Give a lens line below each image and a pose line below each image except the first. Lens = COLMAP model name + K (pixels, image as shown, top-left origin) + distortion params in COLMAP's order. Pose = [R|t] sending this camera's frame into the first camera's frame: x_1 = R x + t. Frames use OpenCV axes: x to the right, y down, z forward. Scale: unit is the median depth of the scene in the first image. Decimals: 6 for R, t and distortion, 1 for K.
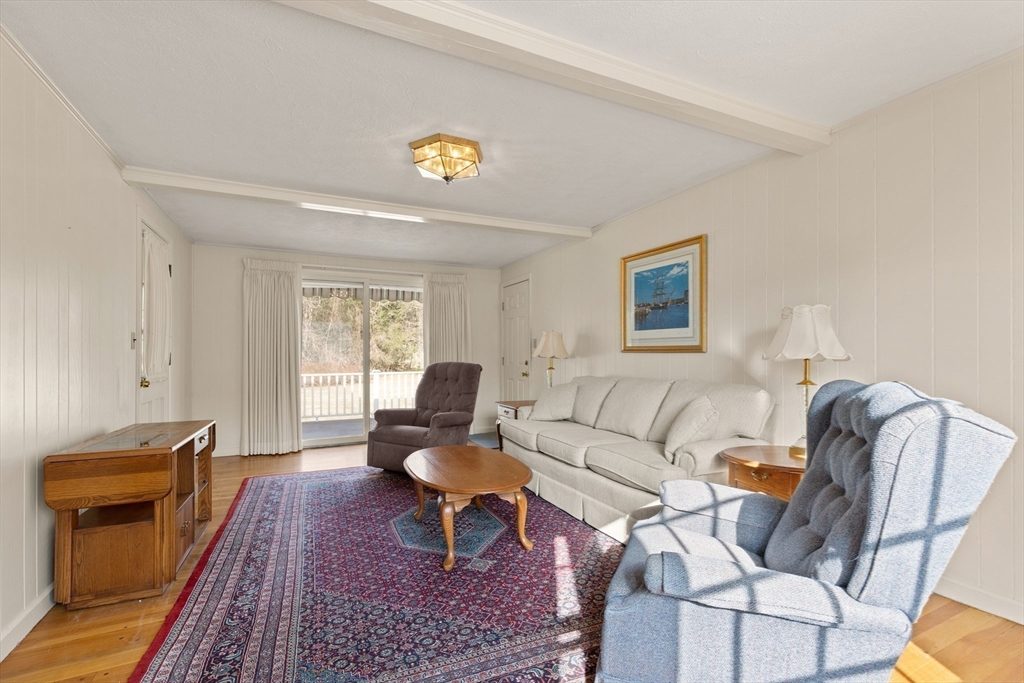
lens RADIAL K [[463.4, 0, 508.9], [0, 463.4, 348.9], [0, 0, 1]] dist [0.012793, -0.000518]
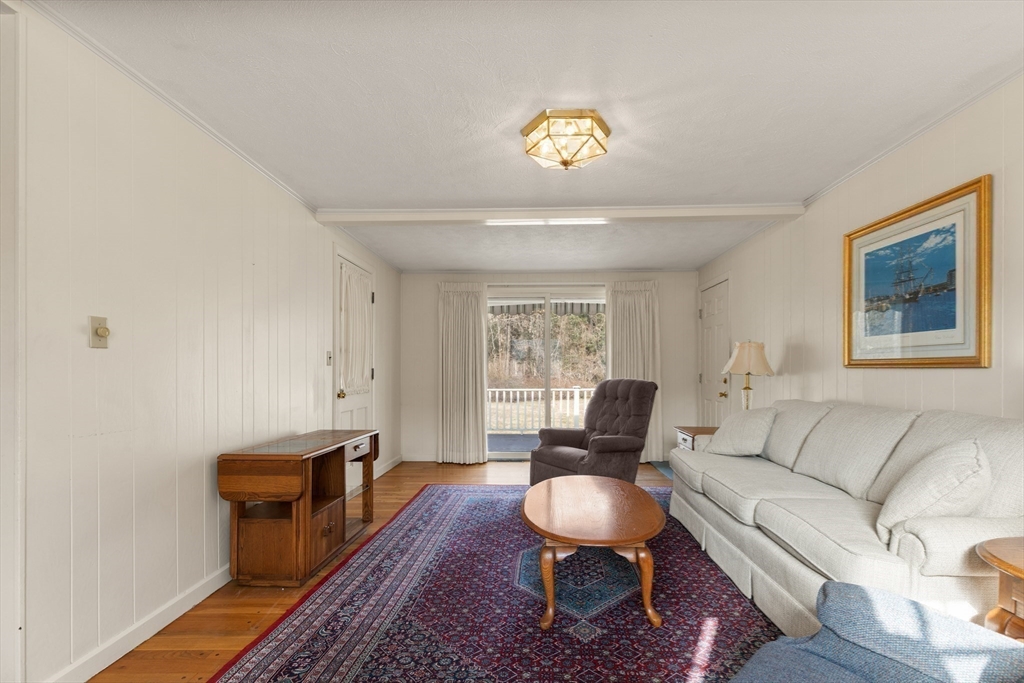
lens RADIAL K [[465.5, 0, 518.0], [0, 465.5, 368.6], [0, 0, 1]] dist [0.012378, -0.002977]
pose [[0.893778, -0.000540, -0.448509, 0.147300], [0.004322, 0.999963, 0.007409, 0.001261], [0.448489, -0.008561, 0.893748, 0.167181]]
